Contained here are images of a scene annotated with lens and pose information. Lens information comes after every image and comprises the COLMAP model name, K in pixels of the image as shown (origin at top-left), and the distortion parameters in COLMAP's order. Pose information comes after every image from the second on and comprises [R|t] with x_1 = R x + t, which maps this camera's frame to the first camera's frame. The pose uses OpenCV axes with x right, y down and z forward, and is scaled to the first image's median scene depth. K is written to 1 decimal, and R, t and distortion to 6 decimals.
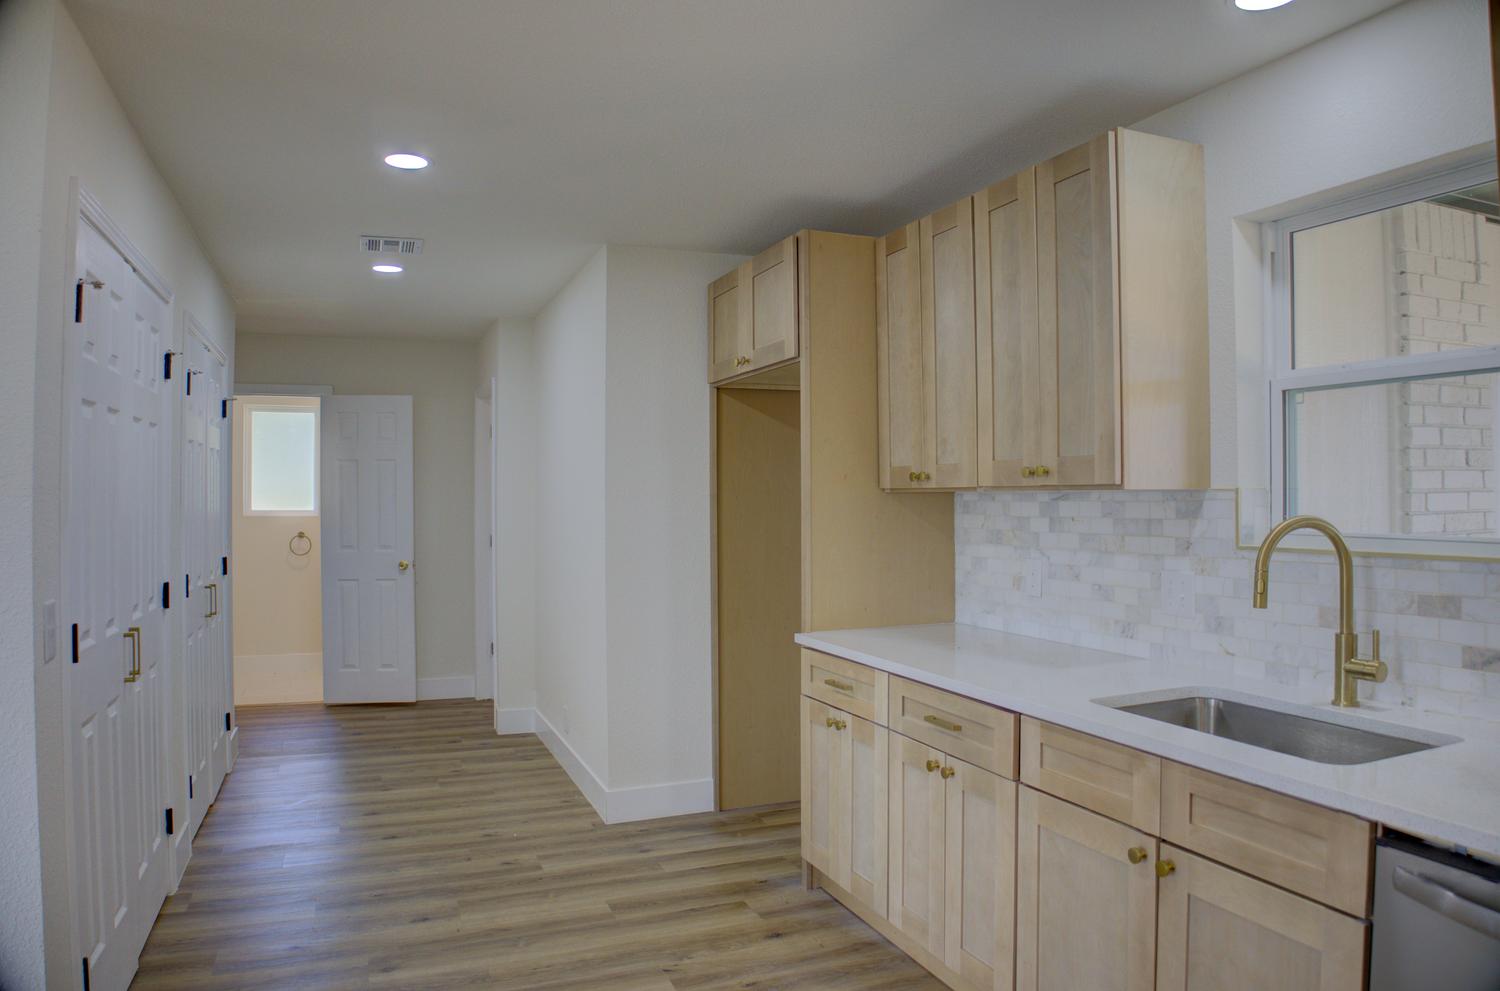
lens RADIAL K [[1027.6, 0, 750.0], [0, 1027.6, 495.5], [0, 0, 1]] dist [-0.113687, 0.005735]
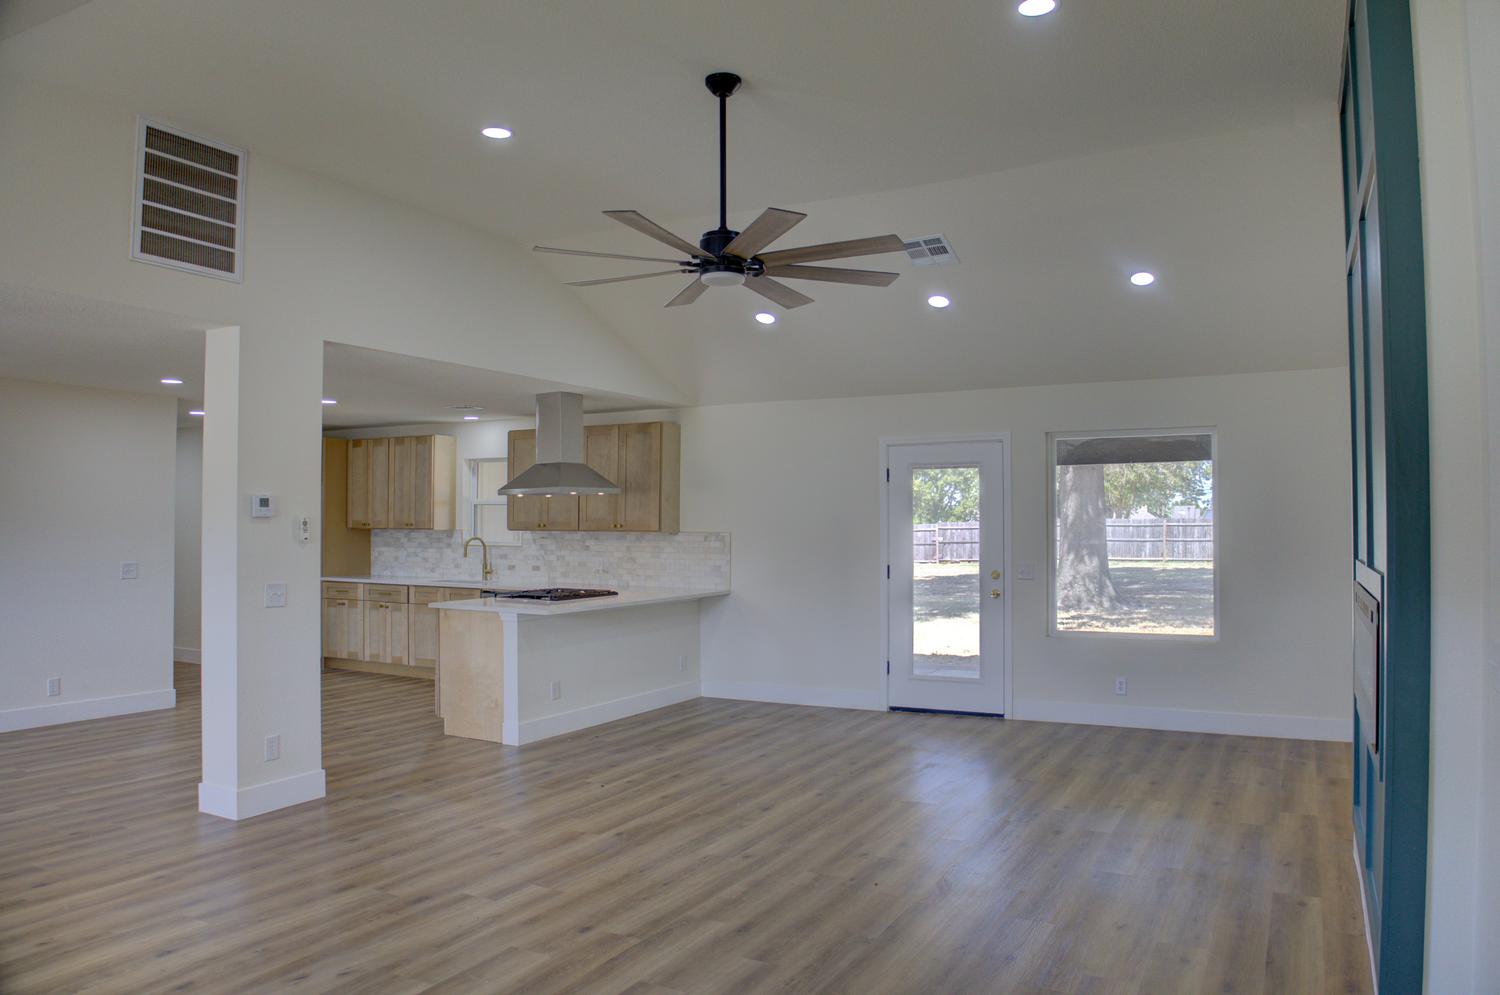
lens RADIAL K [[999.6, 0, 750.0], [0, 999.6, 497.5], [0, 0, 1]] dist [-0.138669, 0.058512]
pose [[0.766552, 0.022472, 0.641789, -0.930466], [-0.006832, 0.999616, -0.026840, -0.030769], [-0.642146, 0.016190, 0.766411, -2.209580]]
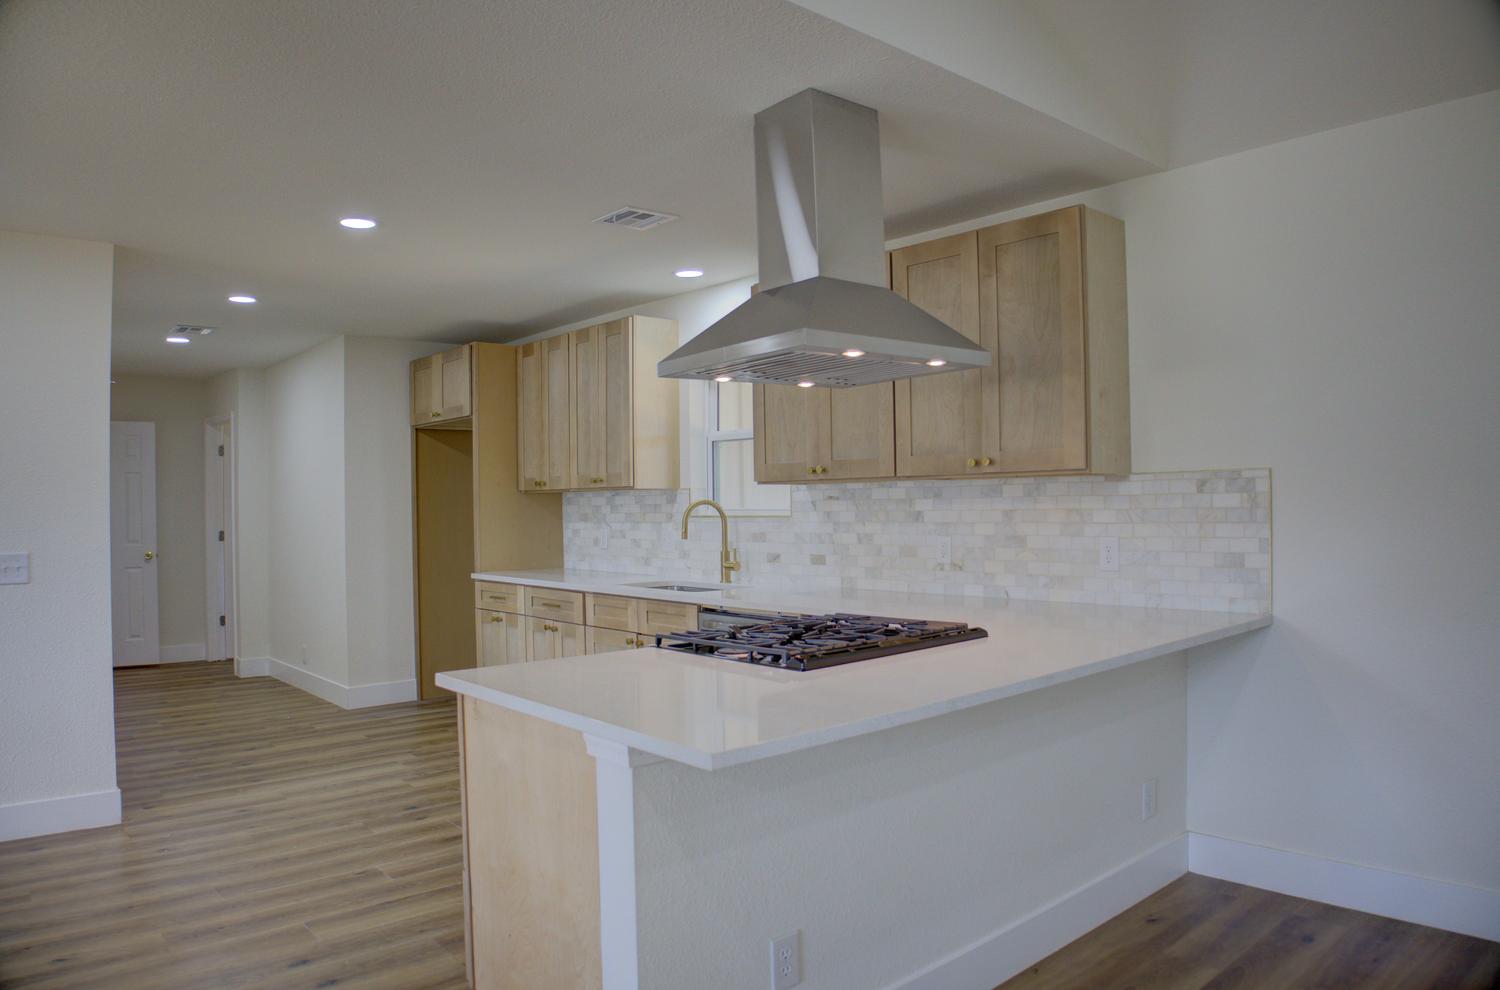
lens RADIAL K [[1022.3, 0, 733.8], [0, 1022.3, 487.5], [0, 0, 1]] dist [-0.191533, 0.173653]
pose [[0.944974, -0.005950, 0.327091, -0.108827], [0.011335, 0.999830, -0.014558, 0.020278], [-0.326949, 0.017464, 0.944881, -0.891397]]
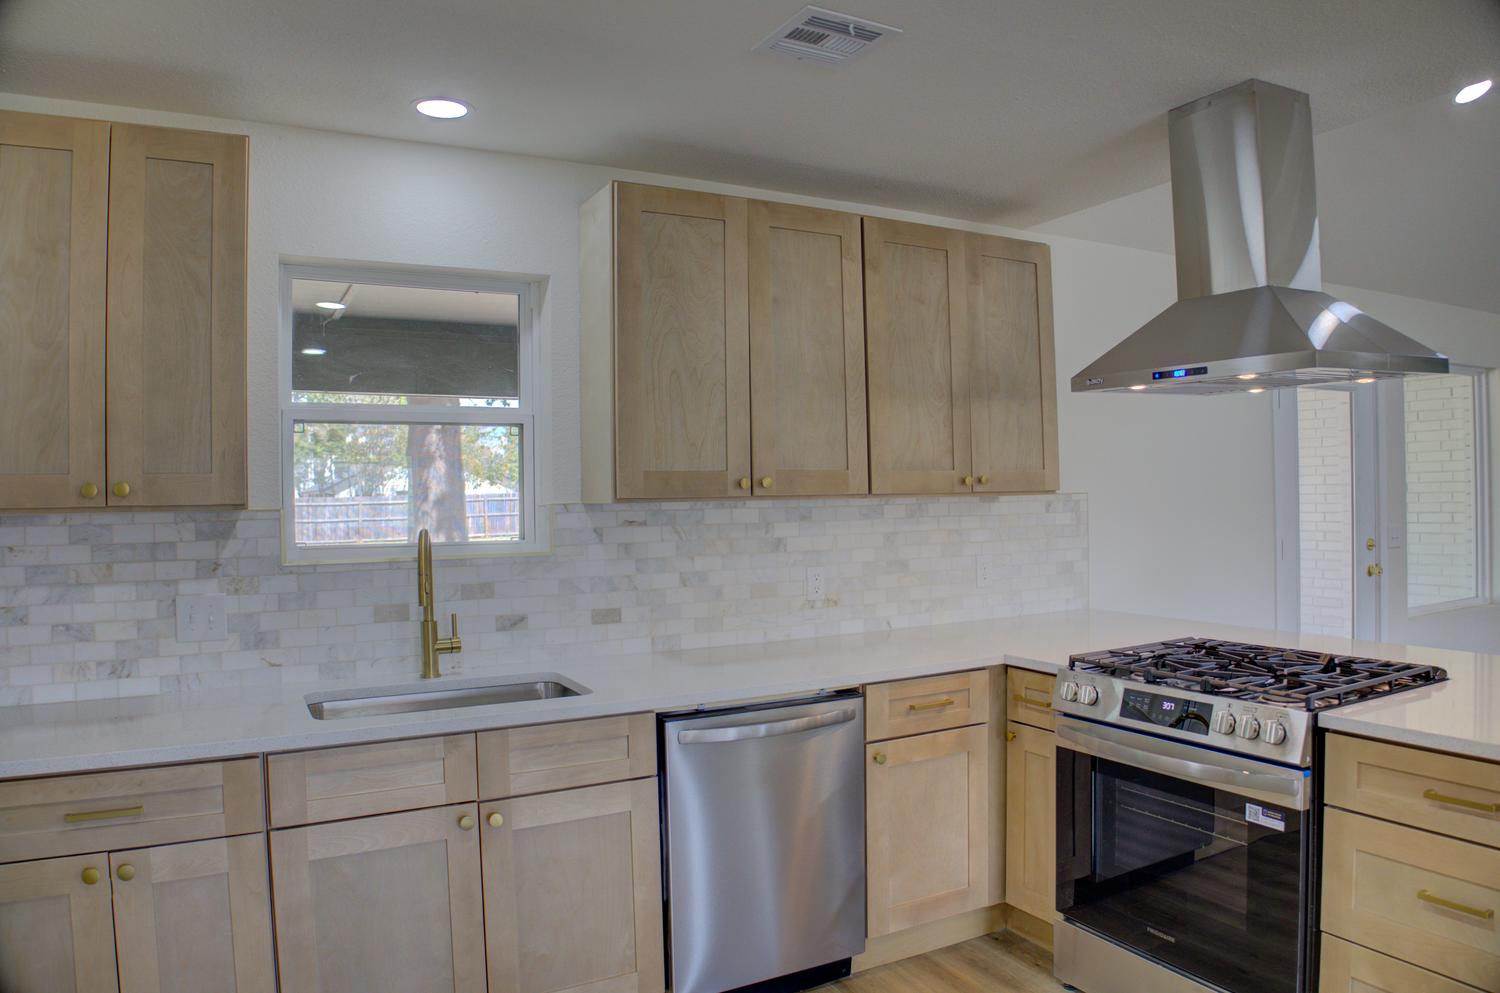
lens RADIAL K [[1038.3, 0, 750.0], [0, 1038.3, 496.5], [0, 0, 1]] dist [-0.170717, 0.080841]
pose [[-0.128612, 0.006669, 0.991673, -0.535031], [0.016998, 0.999845, -0.004520, -0.005399], [-0.991549, 0.016275, -0.128705, 0.537794]]
